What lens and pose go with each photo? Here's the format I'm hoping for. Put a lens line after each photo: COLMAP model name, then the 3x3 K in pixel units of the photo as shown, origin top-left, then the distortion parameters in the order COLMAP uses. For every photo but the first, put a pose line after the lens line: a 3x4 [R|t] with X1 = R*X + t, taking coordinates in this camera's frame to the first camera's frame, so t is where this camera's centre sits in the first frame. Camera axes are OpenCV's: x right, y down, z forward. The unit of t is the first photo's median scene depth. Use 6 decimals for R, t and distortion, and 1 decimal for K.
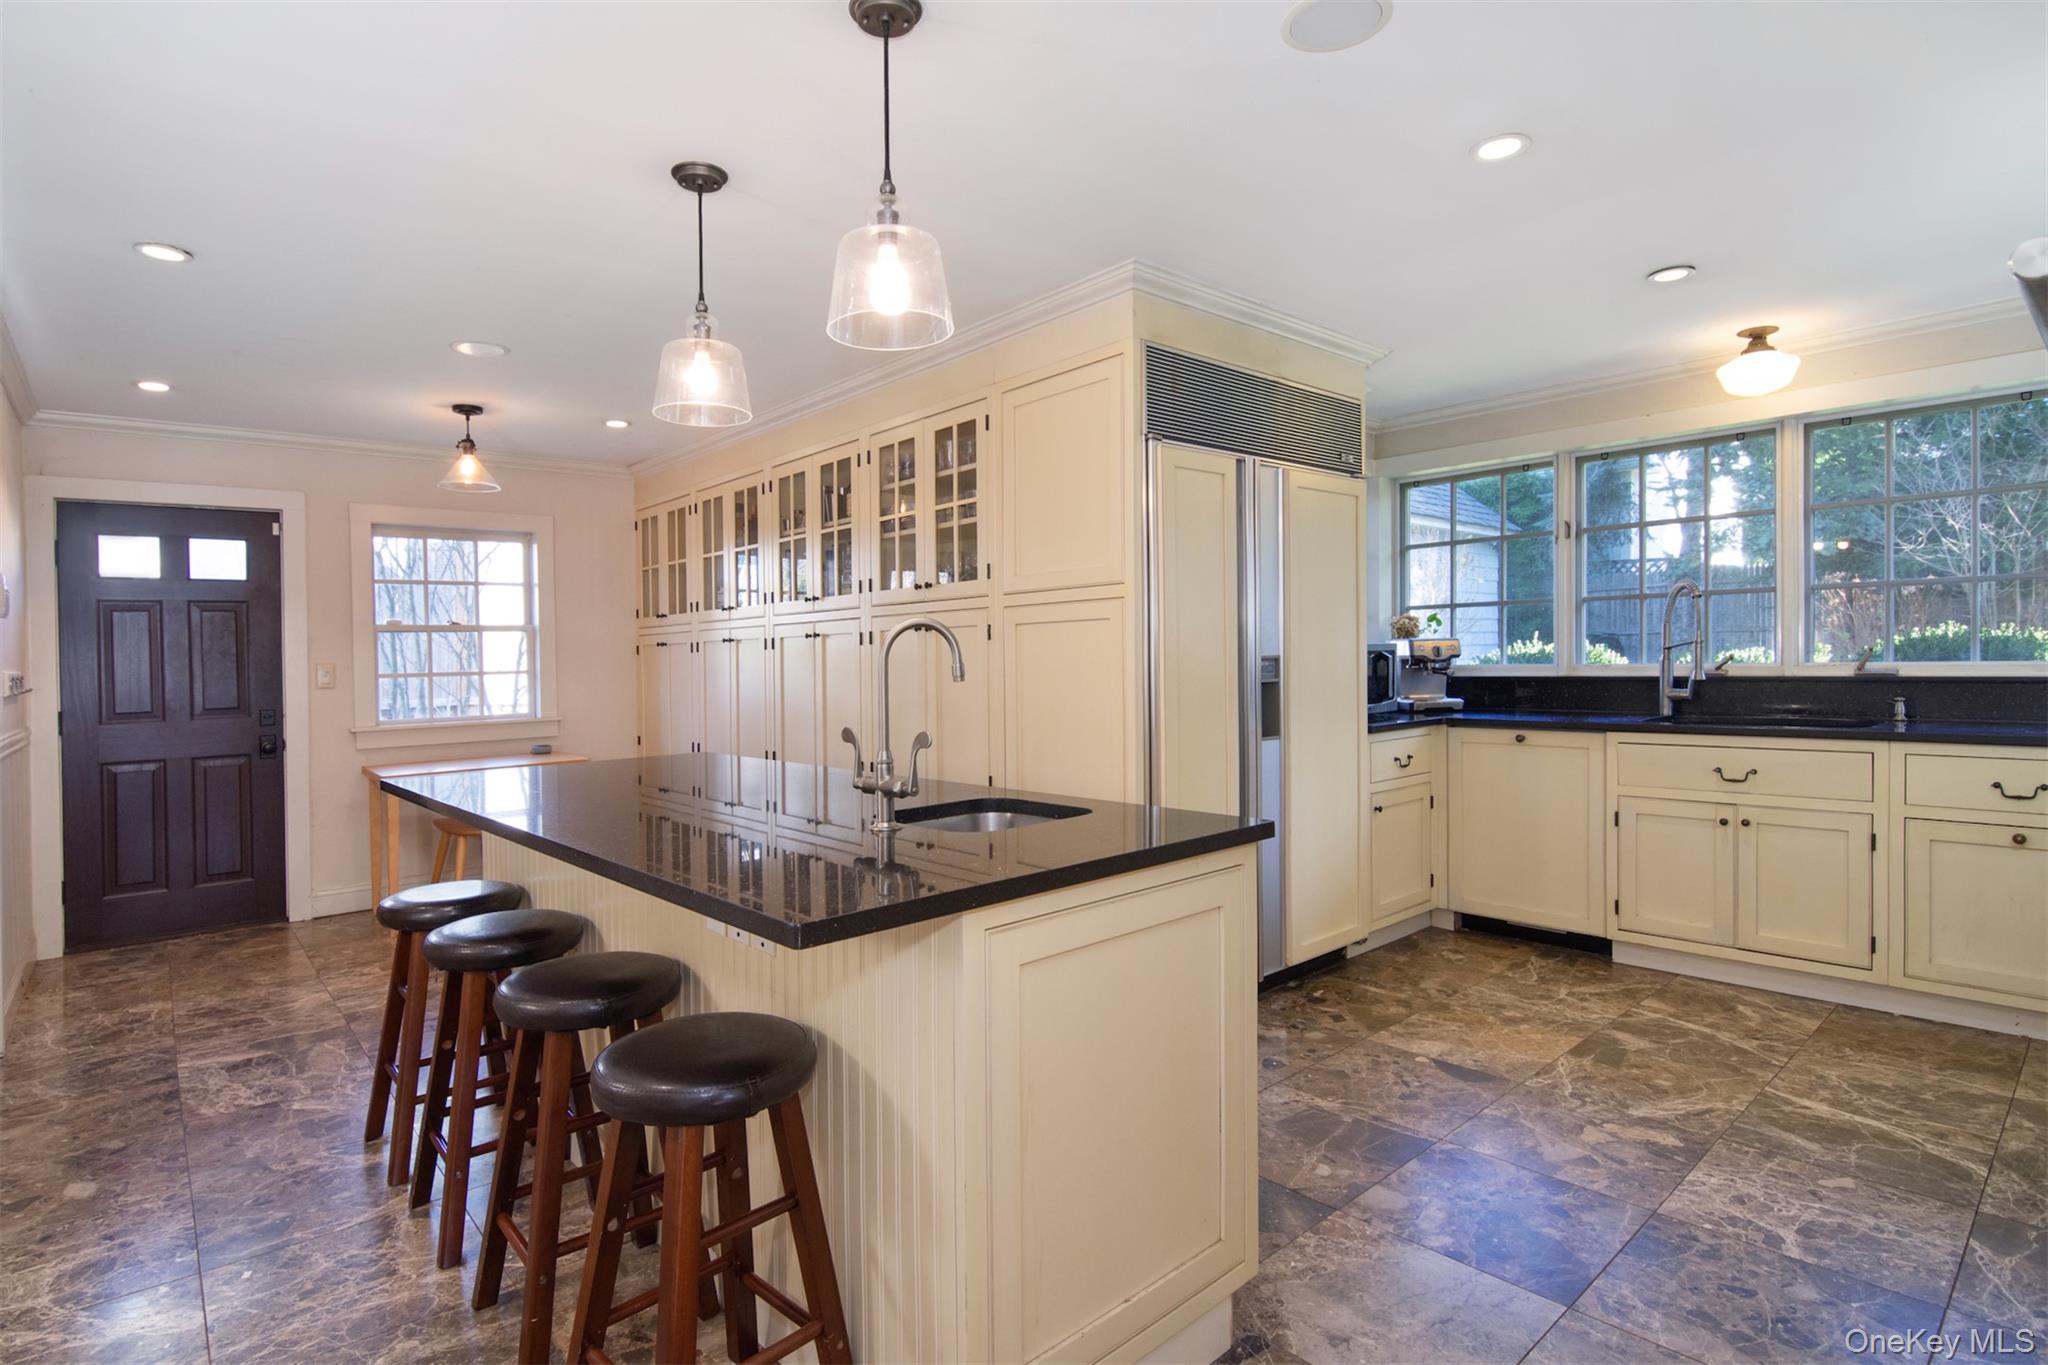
lens RADIAL K [[996.4, 0, 1025.2], [0, 996.4, 667.0], [0, 0, 1]] dist [-0.044580, -0.000509]
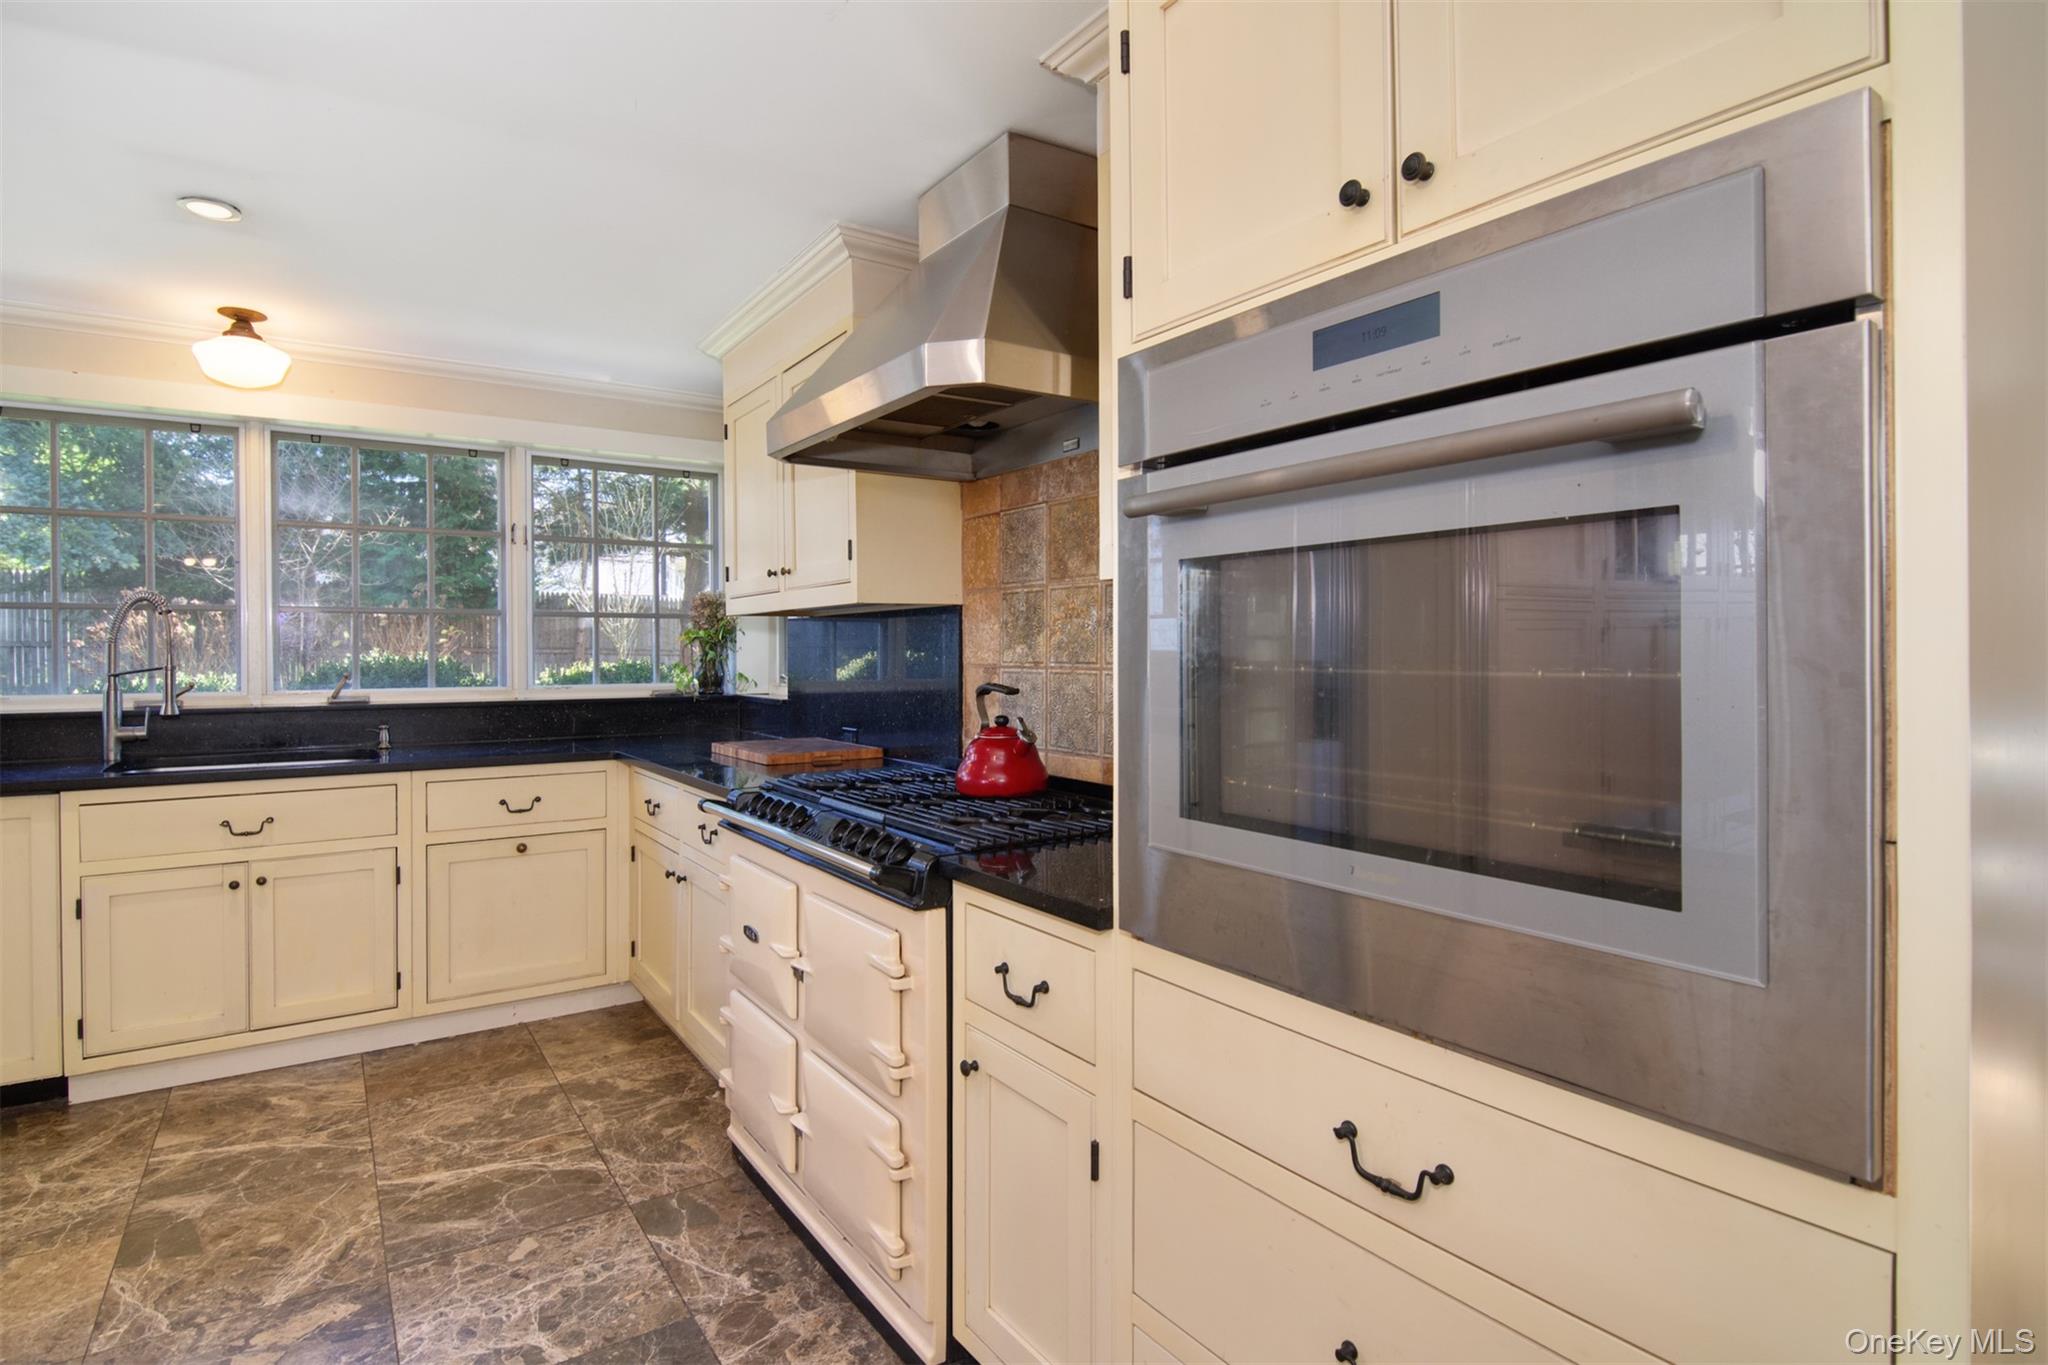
lens RADIAL K [[1021.2, 0, 1016.2], [0, 1021.2, 665.0], [0, 0, 1]] dist [0.000734, -0.007036]
pose [[0.162644, 0.009290, 0.986641, -0.045773], [0.012176, 0.999861, -0.011422, -0.013680], [-0.986610, 0.013871, 0.162509, 0.218762]]
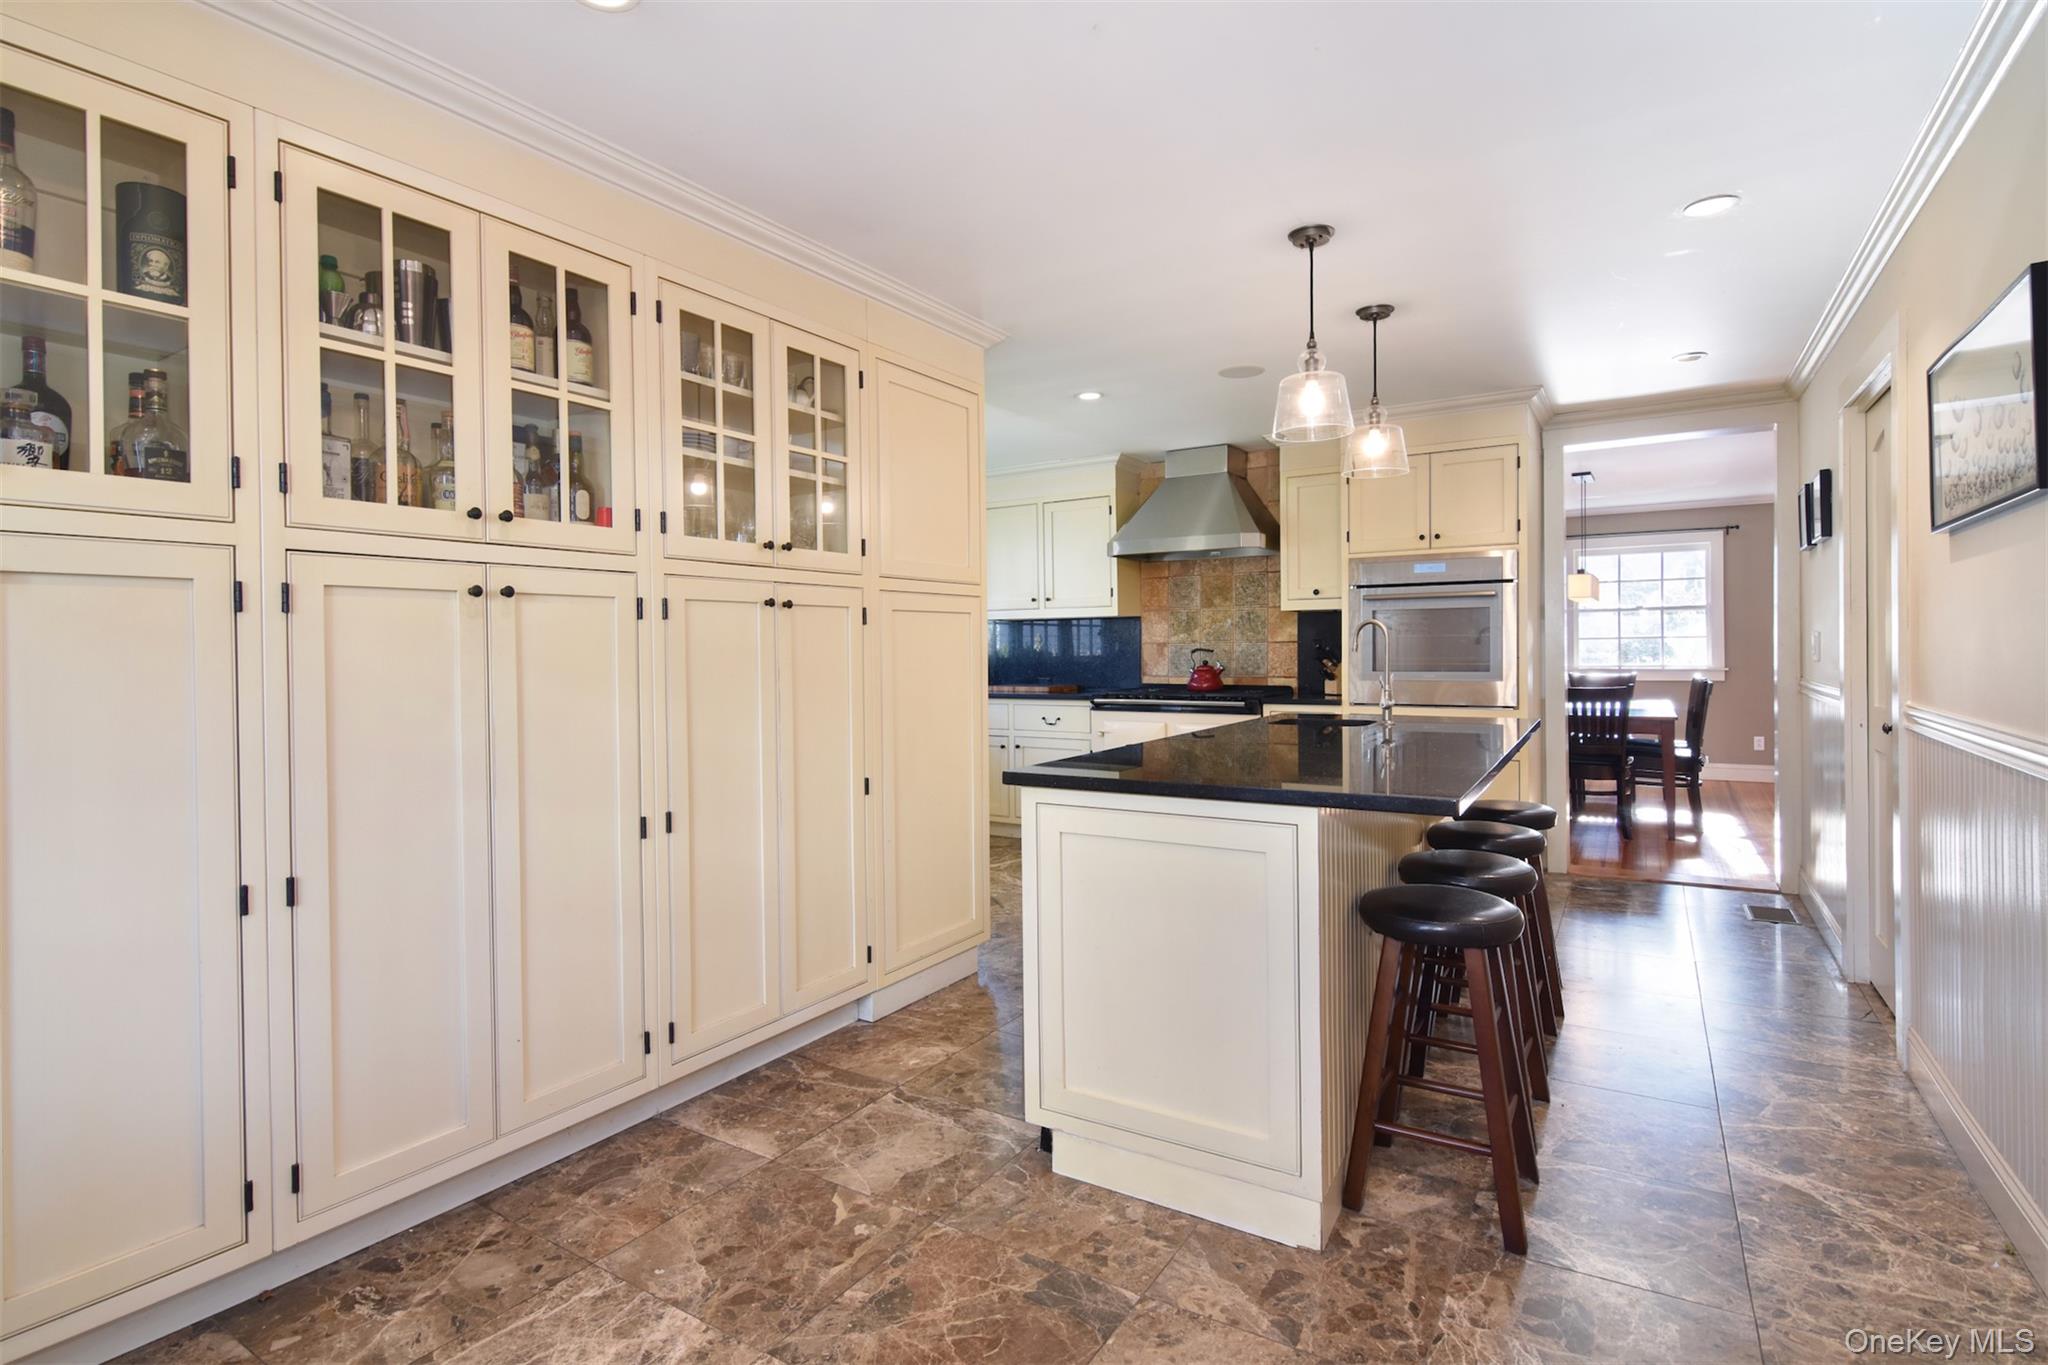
lens RADIAL K [[1021.2, 0, 1016.2], [0, 1021.2, 665.0], [0, 0, 1]] dist [0.000734, -0.007036]
pose [[-0.294453, 0.006672, 0.955643, -1.000002], [0.024363, 0.999703, 0.000527, 0.012236], [-0.955355, 0.023437, -0.294528, 1.204101]]
